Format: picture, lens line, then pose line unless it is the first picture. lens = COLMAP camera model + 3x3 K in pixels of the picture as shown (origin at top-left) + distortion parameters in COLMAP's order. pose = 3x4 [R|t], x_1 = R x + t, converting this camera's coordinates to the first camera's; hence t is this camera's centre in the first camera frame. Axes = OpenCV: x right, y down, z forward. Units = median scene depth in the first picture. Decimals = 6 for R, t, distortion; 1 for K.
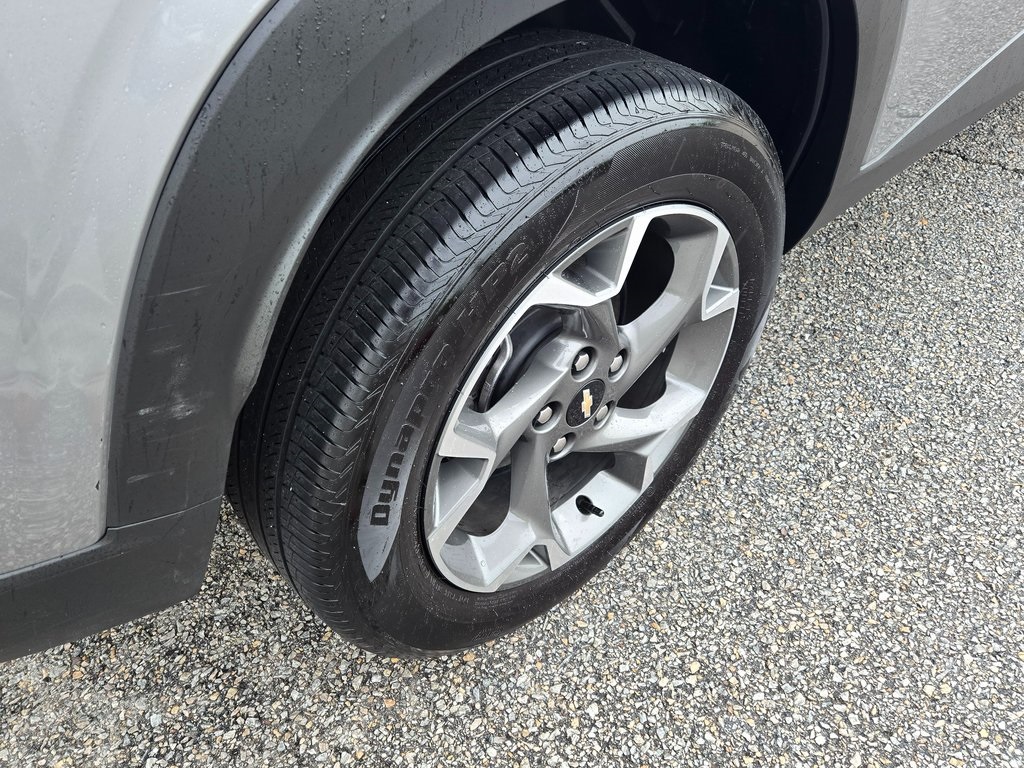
lens RADIAL K [[853.2, 0, 509.5], [0, 853.2, 366.8], [0, 0, 1]] dist [0.107837, -0.108878]
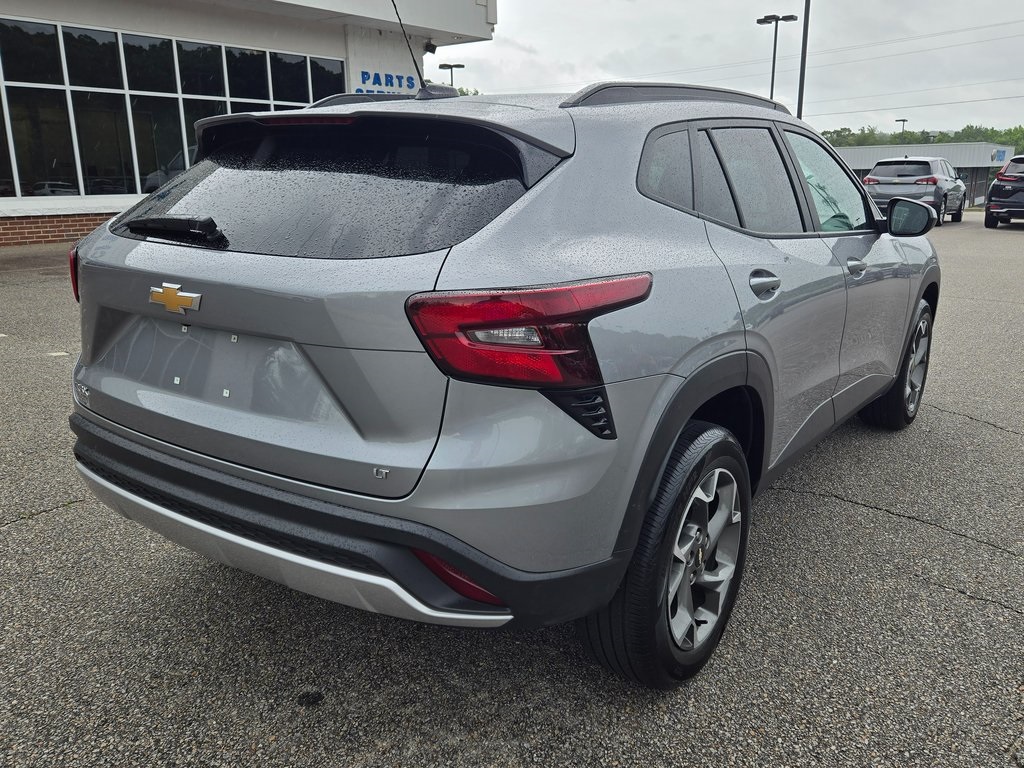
lens RADIAL K [[853.2, 0, 509.5], [0, 853.2, 366.8], [0, 0, 1]] dist [0.107837, -0.108878]
pose [[0.976455, -0.042519, 0.211489, -0.567283], [0.139221, 0.873090, -0.467260, 0.390025], [-0.164781, 0.485702, 0.858453, -0.769480]]
